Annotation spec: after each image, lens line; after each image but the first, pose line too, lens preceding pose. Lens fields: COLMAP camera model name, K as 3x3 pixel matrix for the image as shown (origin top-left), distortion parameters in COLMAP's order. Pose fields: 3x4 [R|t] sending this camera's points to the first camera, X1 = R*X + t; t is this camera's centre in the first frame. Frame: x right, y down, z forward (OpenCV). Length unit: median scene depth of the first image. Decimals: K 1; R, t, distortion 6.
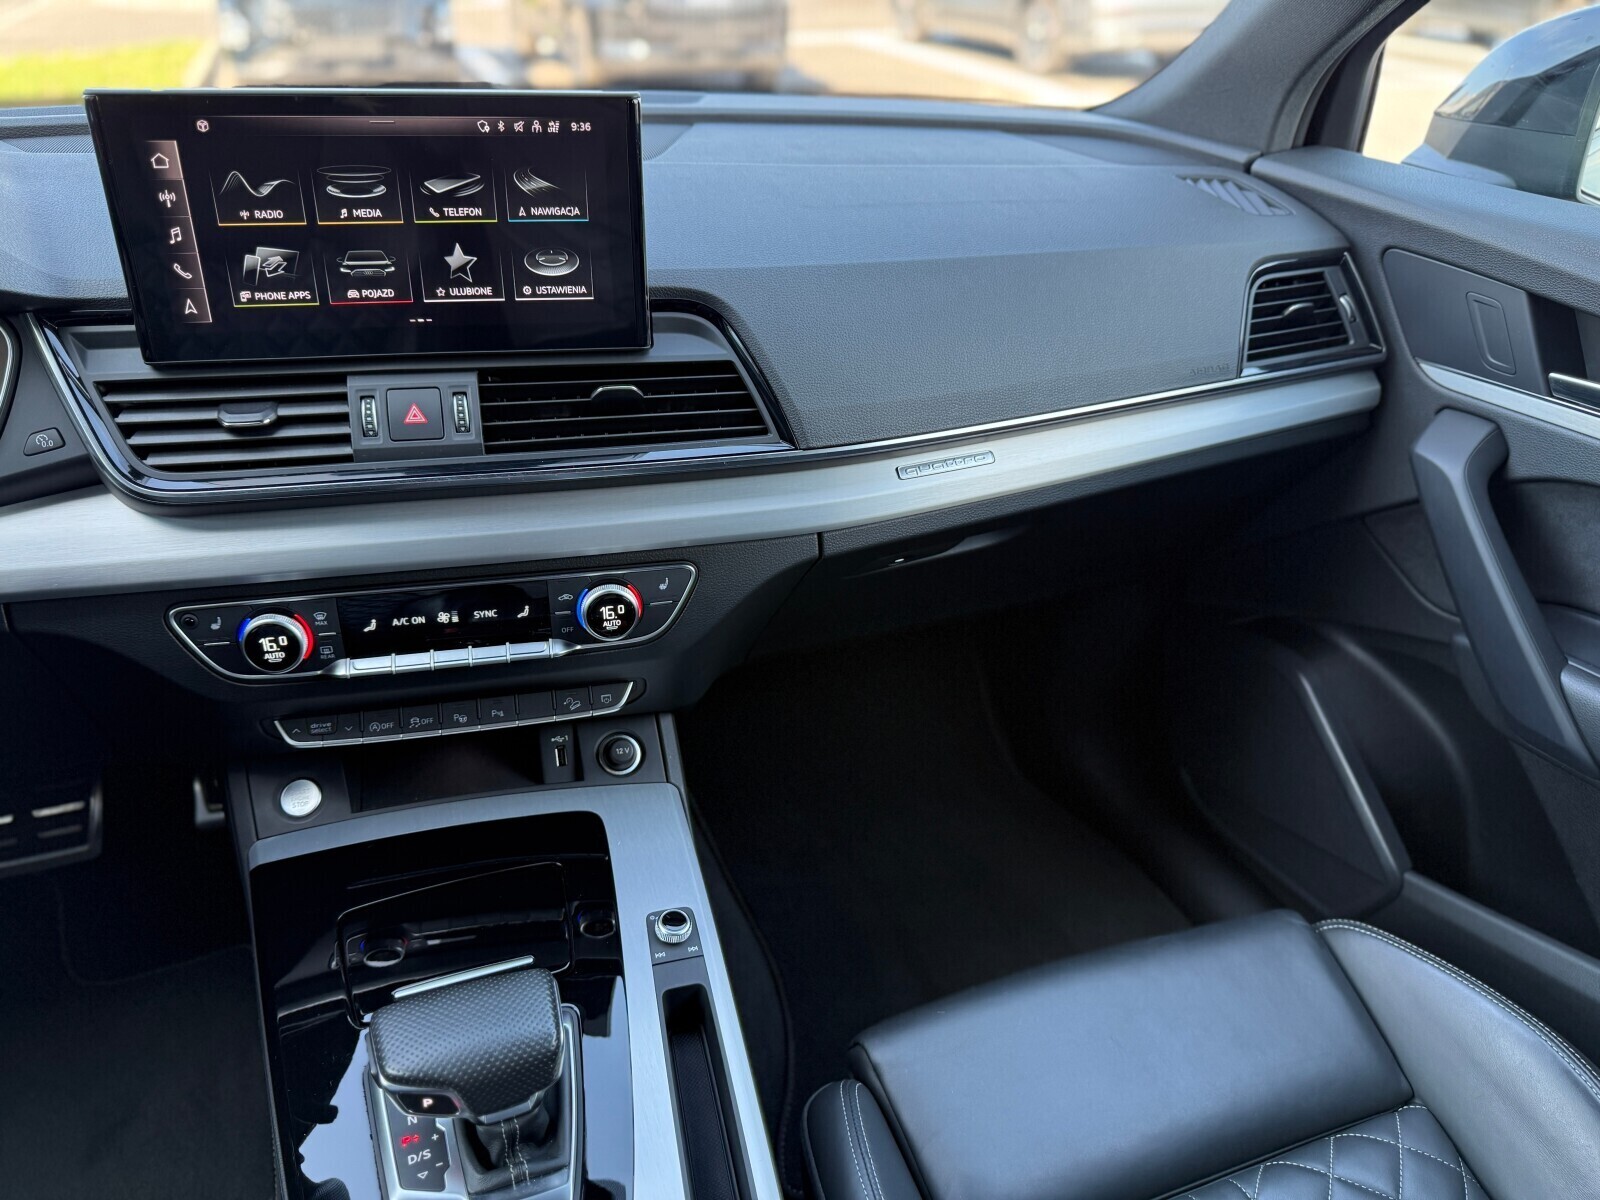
lens RADIAL K [[1147.1, 0, 797.4], [0, 1147.1, 605.2], [0, 0, 1]] dist [0.082704, -0.167599]
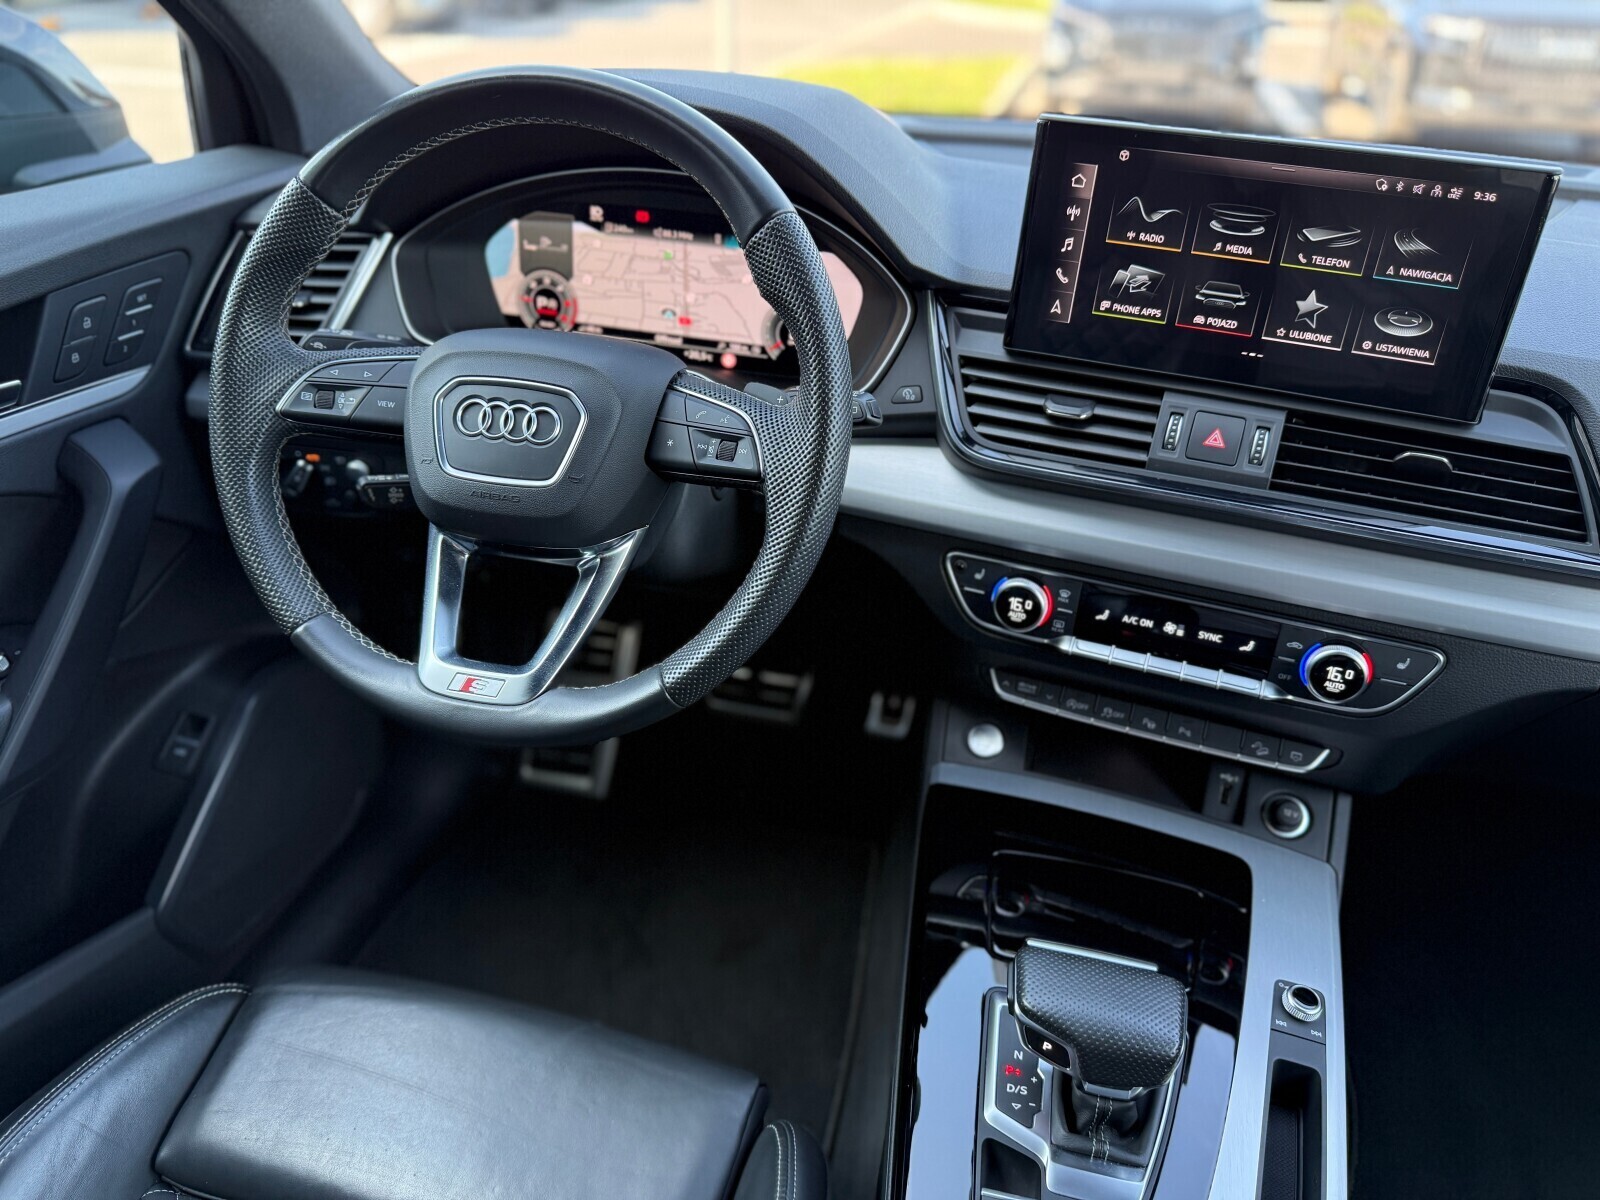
lens RADIAL K [[1158.2, 0, 794.6], [0, 1158.2, 593.5], [0, 0, 1]] dist [0.011283, -0.039371]
pose [[0.820160, 0.289732, -0.493349, -0.082842], [-0.302648, 0.951477, 0.055648, 0.028096], [0.485533, 0.103670, 0.868050, -0.094339]]
